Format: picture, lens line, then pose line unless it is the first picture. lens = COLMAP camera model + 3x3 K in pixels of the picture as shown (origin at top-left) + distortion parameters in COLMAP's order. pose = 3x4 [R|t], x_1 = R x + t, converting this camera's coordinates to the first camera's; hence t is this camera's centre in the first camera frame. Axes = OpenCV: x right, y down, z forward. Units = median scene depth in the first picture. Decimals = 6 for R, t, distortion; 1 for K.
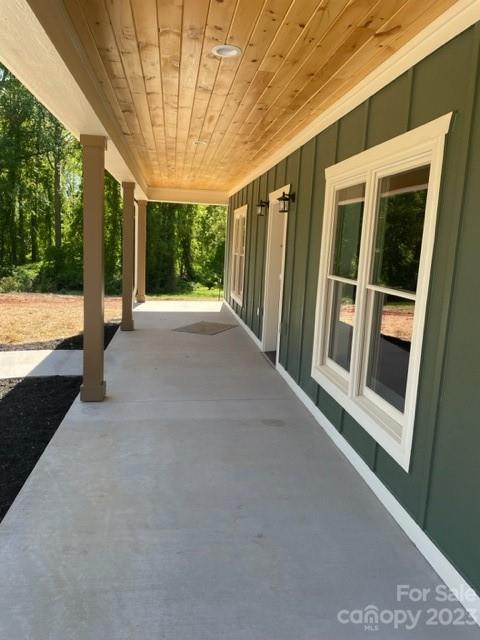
lens RADIAL K [[485.3, 0, 240.7], [0, 485.3, 319.6], [0, 0, 1]] dist [0.078925, -0.091582]
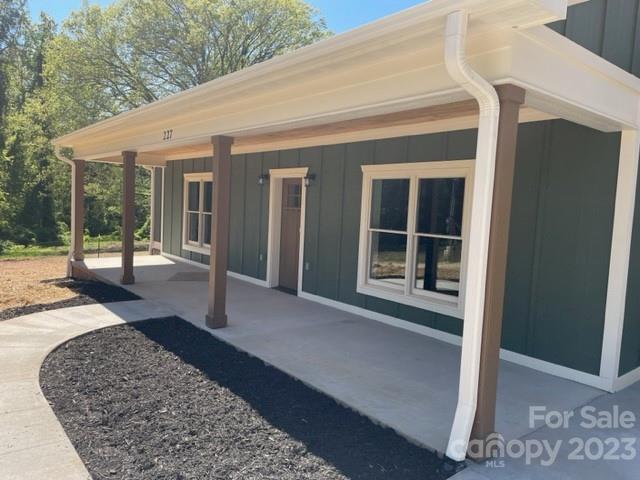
lens RADIAL K [[485.3, 0, 321.8], [0, 485.3, 239.1], [0, 0, 1]] dist [0.078925, -0.091582]
pose [[0.866198, -0.044359, 0.497728, -0.731127], [0.075459, 0.996241, -0.042534, 0.002903], [-0.493971, 0.074401, 0.866289, -0.327143]]
